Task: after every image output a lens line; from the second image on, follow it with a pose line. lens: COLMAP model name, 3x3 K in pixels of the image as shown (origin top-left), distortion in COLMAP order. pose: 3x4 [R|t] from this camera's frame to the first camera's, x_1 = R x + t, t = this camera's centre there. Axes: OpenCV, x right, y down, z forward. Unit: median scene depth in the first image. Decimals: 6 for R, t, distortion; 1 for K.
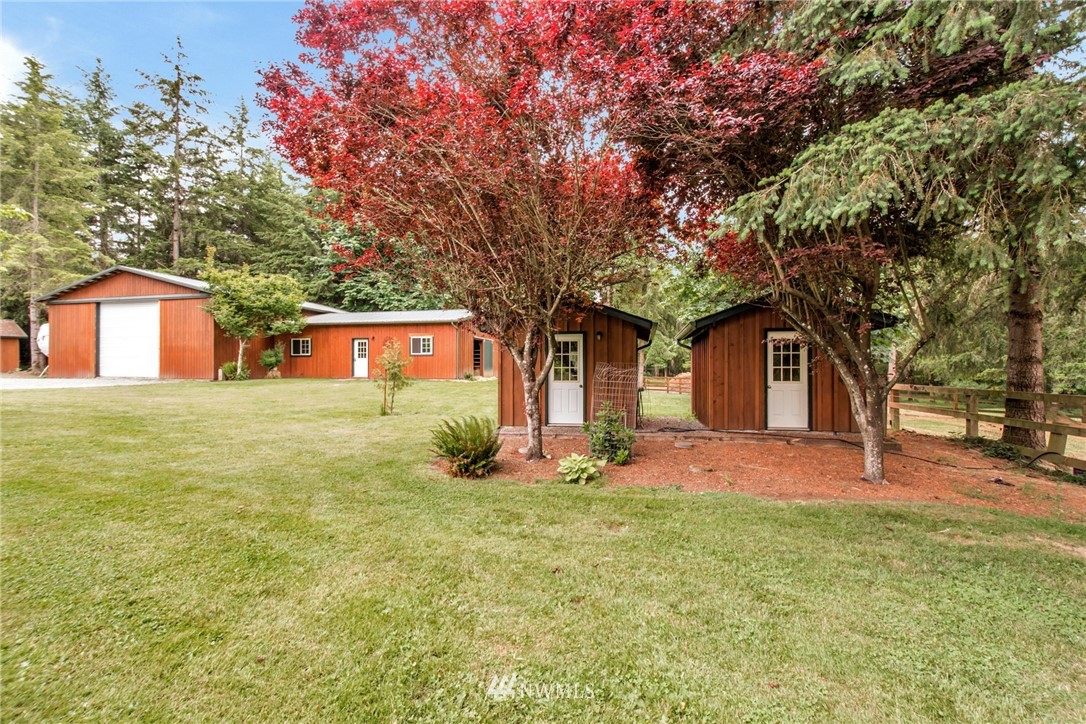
lens RADIAL K [[470.9, 0, 543.0], [0, 470.9, 362.0], [0, 0, 1]] dist [0.000626, -0.015917]
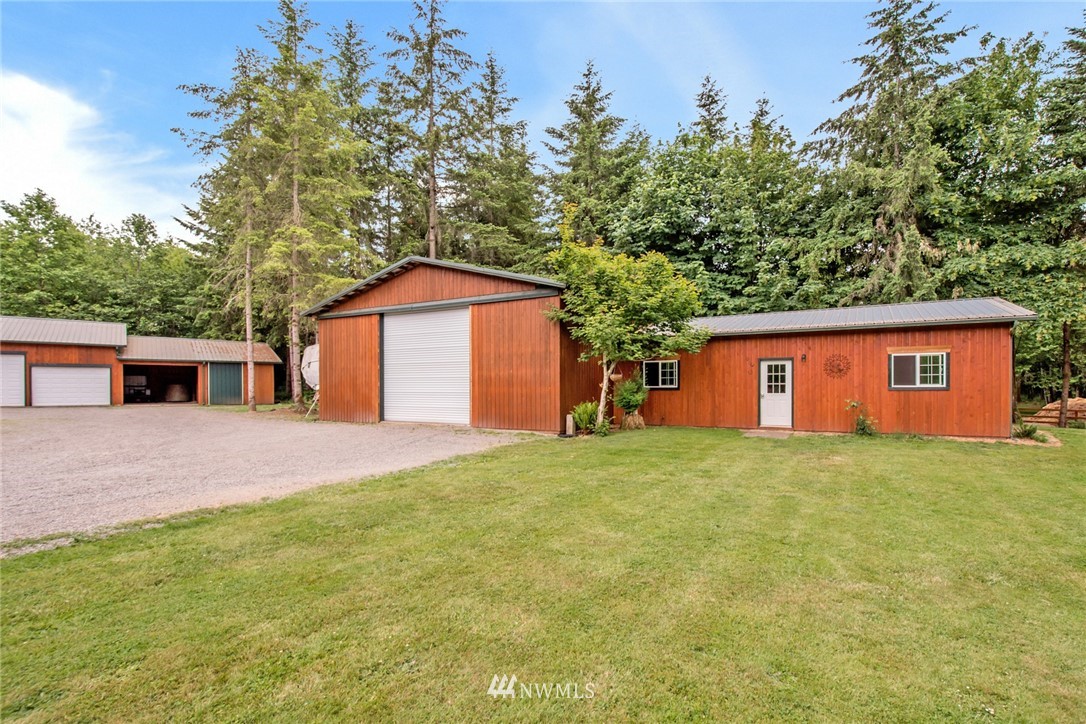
lens RADIAL K [[478.8, 0, 542.8], [0, 478.8, 374.1], [0, 0, 1]] dist [0.000167, -0.000085]
pose [[0.951248, -0.008032, -0.308321, -0.478701], [0.006425, 0.999960, -0.006228, -0.029781], [0.308359, 0.003943, 0.951262, 0.371683]]
